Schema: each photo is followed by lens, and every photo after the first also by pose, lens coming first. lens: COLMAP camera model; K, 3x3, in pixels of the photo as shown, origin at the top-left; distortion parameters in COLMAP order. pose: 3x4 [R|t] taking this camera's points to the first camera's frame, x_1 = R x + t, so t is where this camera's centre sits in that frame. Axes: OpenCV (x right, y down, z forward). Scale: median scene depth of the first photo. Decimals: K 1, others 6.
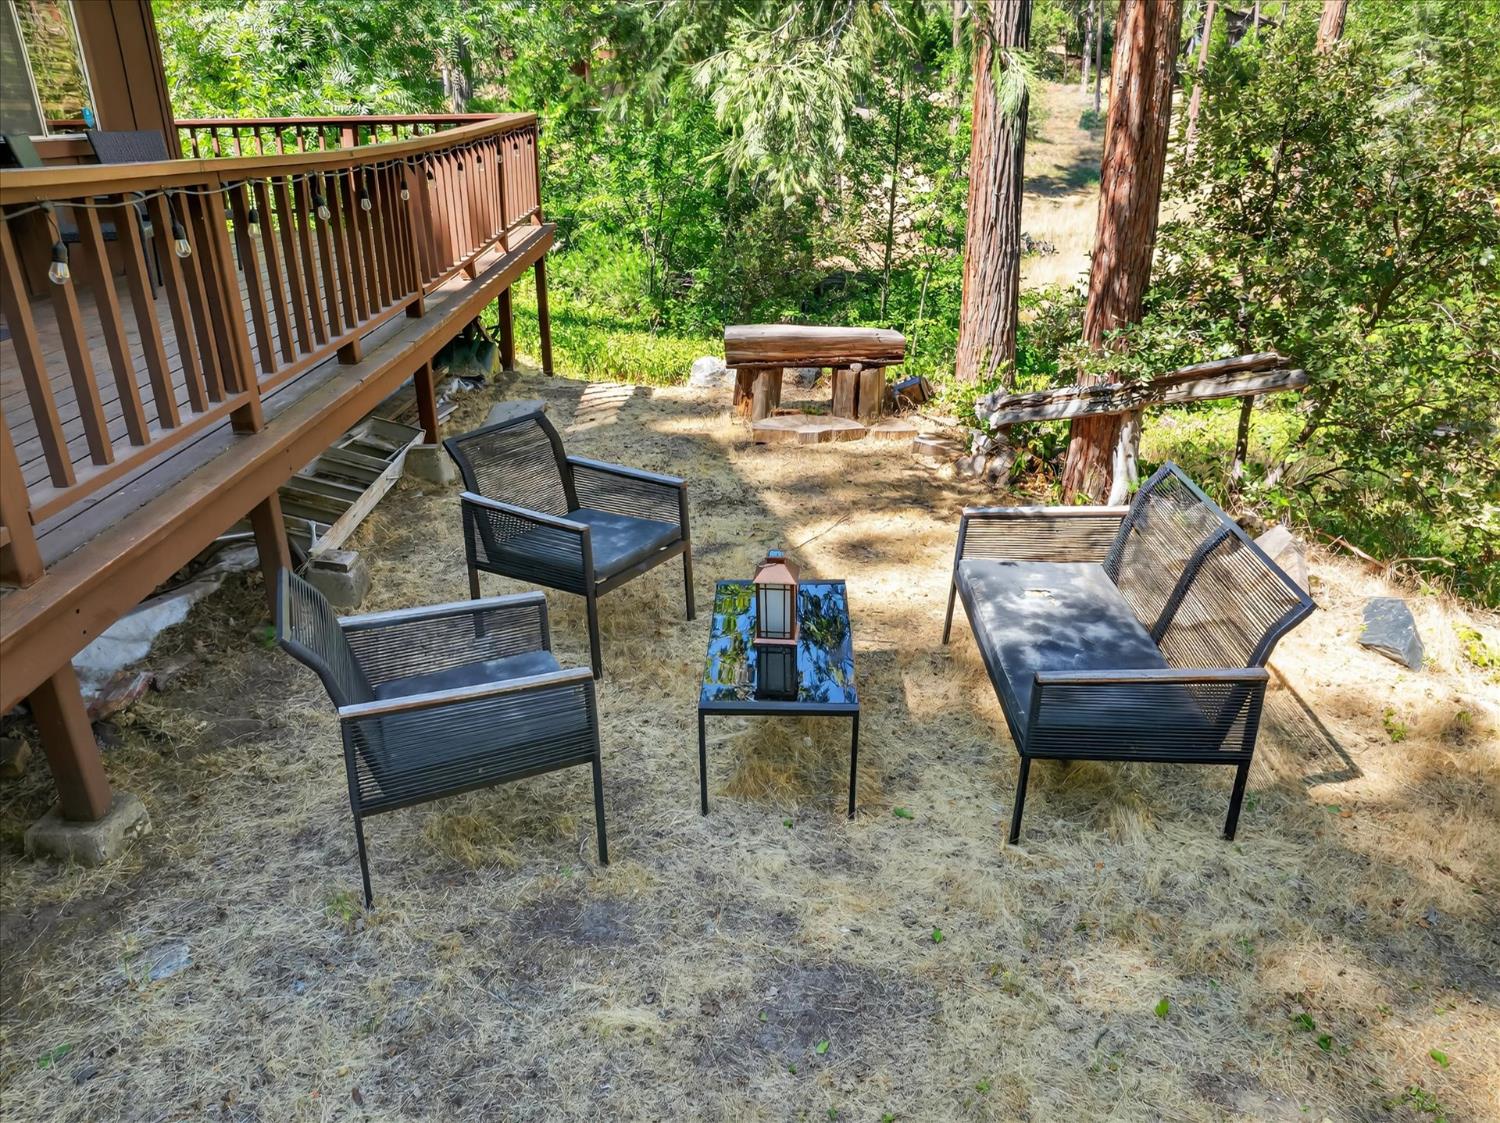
lens RADIAL K [[1032.9, 0, 751.4], [0, 1032.9, 529.2], [0, 0, 1]] dist [-0.002095, -0.005053]
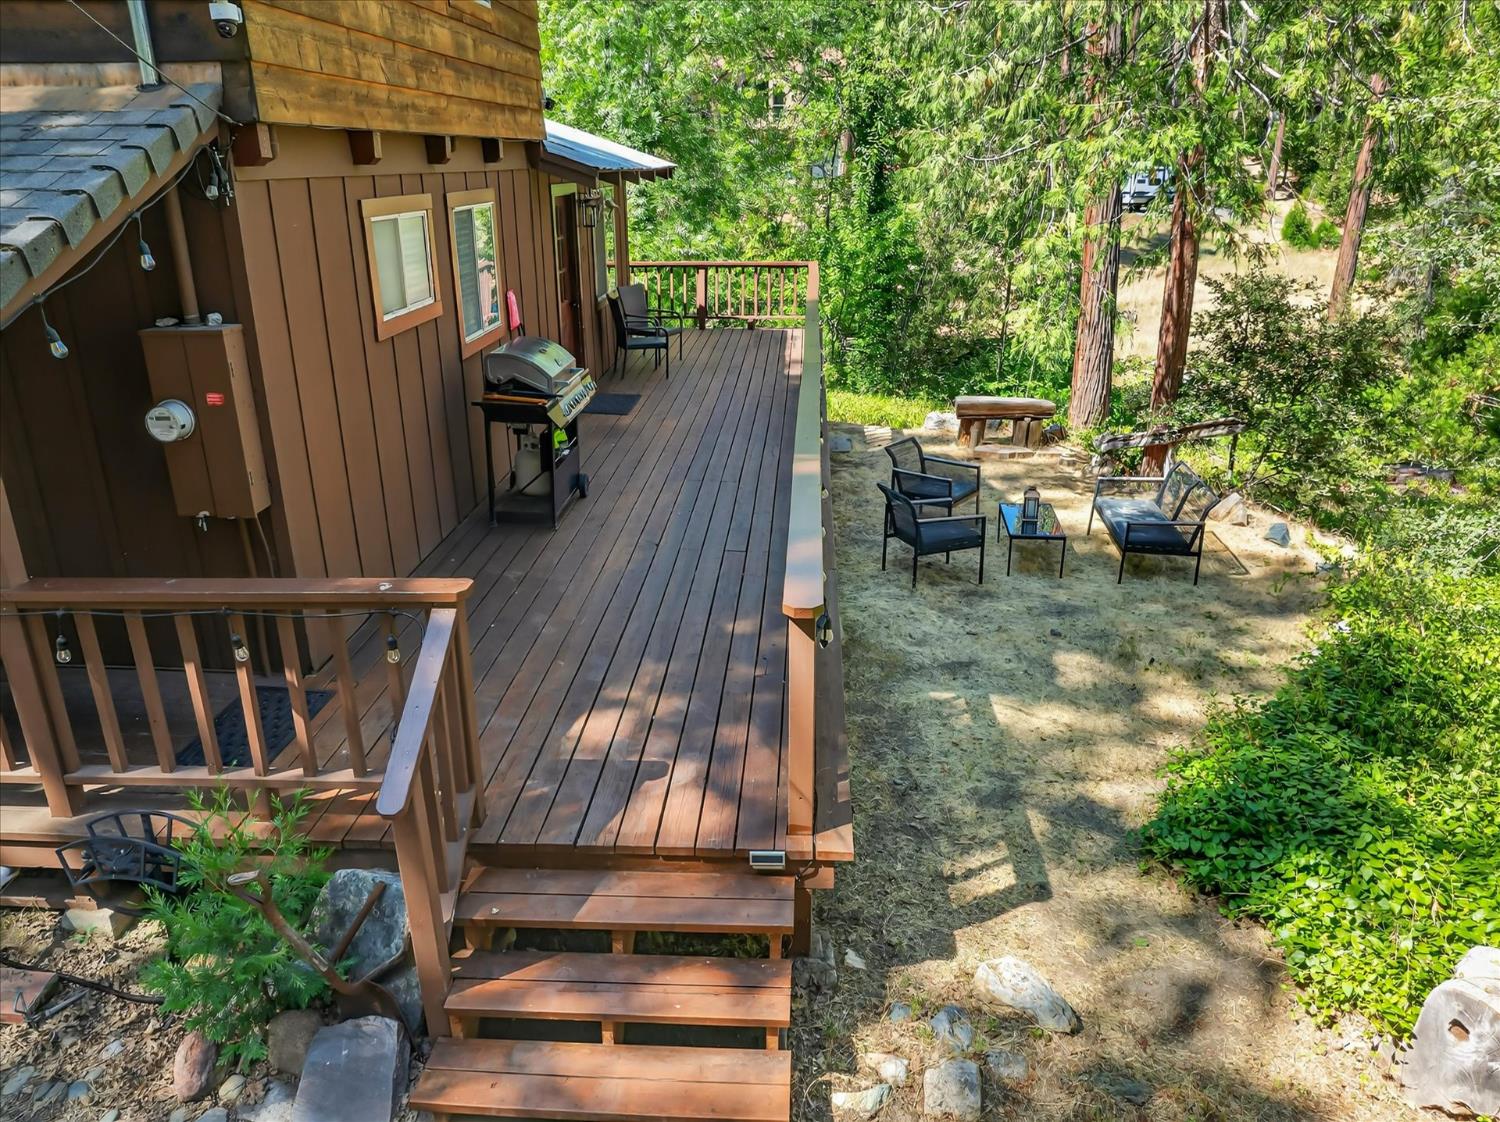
lens RADIAL K [[1032.9, 0, 751.4], [0, 1032.9, 528.7], [0, 0, 1]] dist [-0.002095, -0.005053]
pose [[0.997341, 0.024734, -0.068549, -0.296000], [-0.027777, 0.998654, -0.043804, 0.153458], [0.067373, 0.045592, 0.996686, -1.001381]]
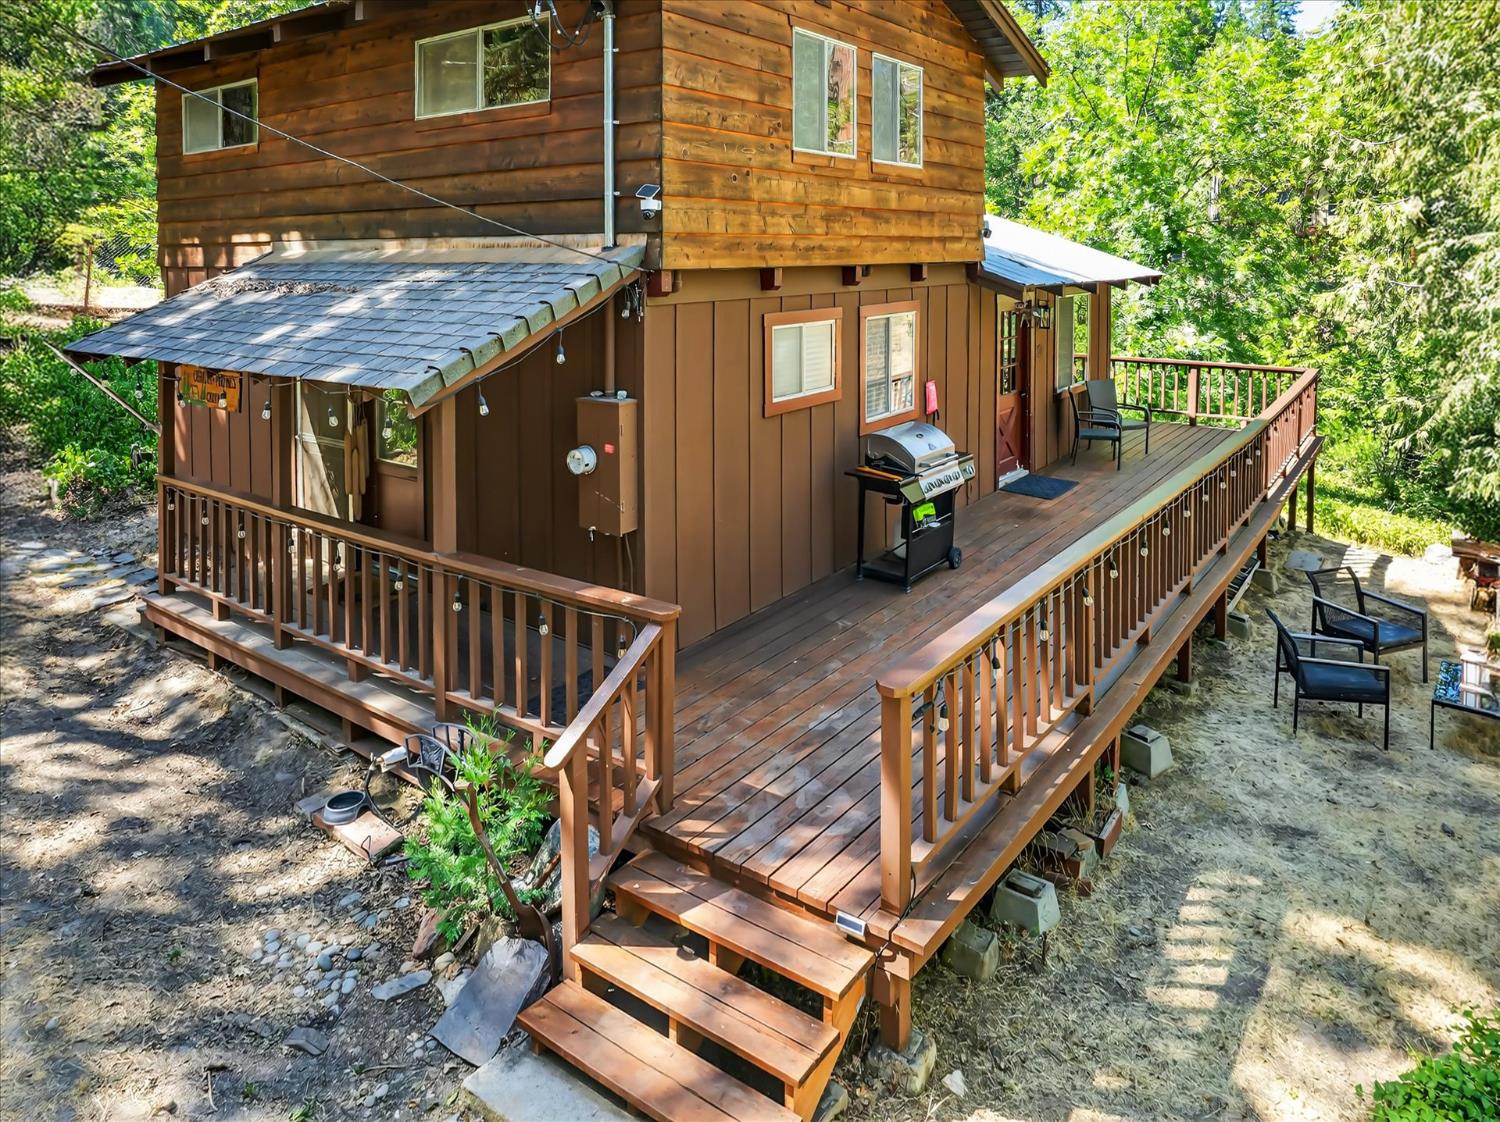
lens RADIAL K [[983.3, 0, 800.6], [0, 983.3, 295.6], [0, 0, 1]] dist [-0.003087, -0.003003]
pose [[0.814874, 0.032719, -0.578713, 0.023324], [-0.224012, 0.938608, -0.262360, 0.111488], [0.534601, 0.343430, 0.772177, -1.030248]]
